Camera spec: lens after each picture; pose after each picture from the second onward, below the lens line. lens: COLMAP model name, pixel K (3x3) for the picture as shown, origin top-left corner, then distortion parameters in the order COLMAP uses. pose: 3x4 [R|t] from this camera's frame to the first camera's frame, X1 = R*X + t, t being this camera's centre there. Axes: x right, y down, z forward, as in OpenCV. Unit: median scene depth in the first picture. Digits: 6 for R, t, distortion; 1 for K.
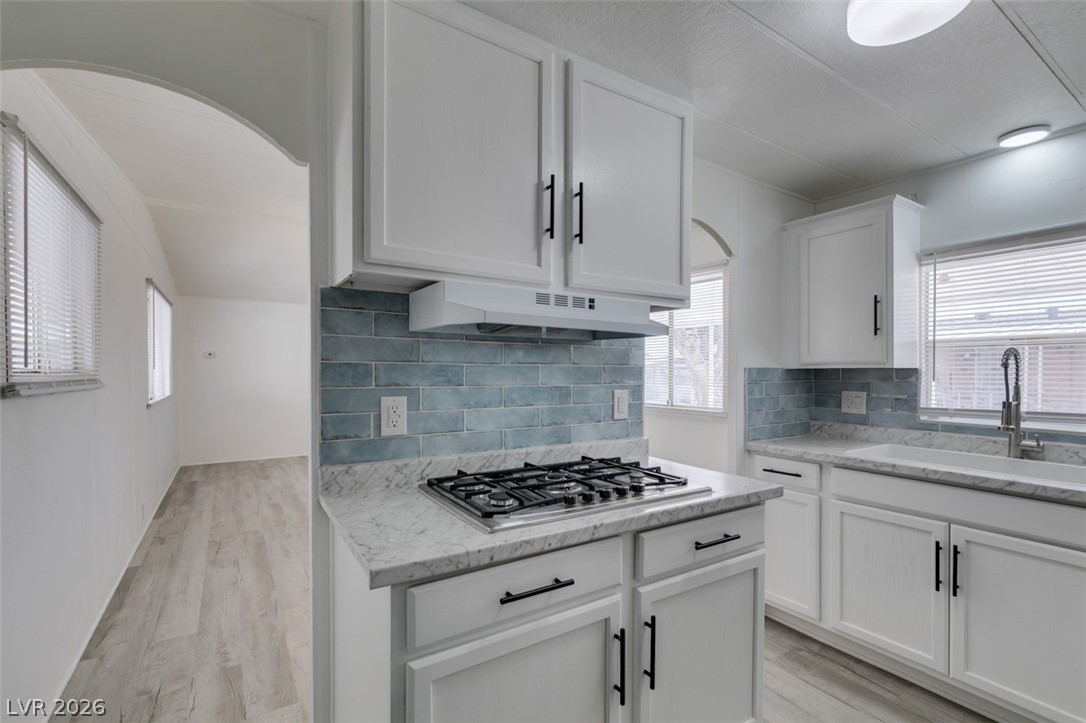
lens RADIAL K [[489.7, 0, 534.7], [0, 489.7, 376.1], [0, 0, 1]] dist [0.003055, -0.003280]
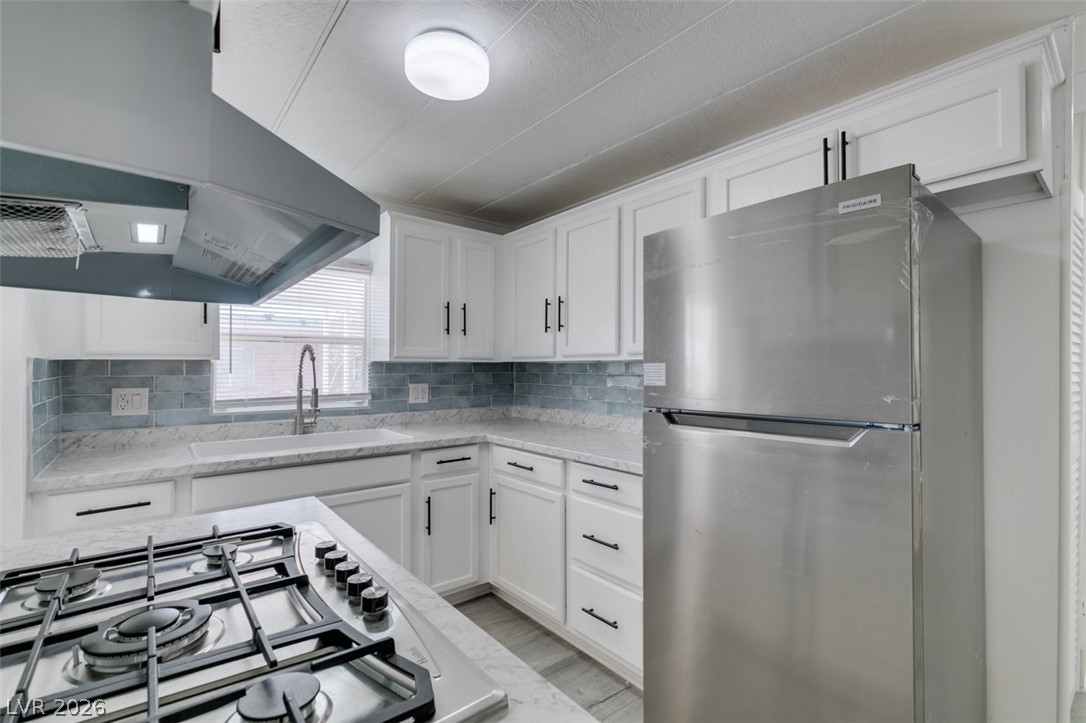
lens RADIAL K [[489.7, 0, 542.4], [0, 489.7, 365.5], [0, 0, 1]] dist [0.003055, -0.003280]
pose [[-0.122213, -0.004383, 0.992494, -0.344506], [0.008990, 0.999944, 0.005523, -0.007618], [-0.992463, 0.009598, -0.122167, 0.605061]]
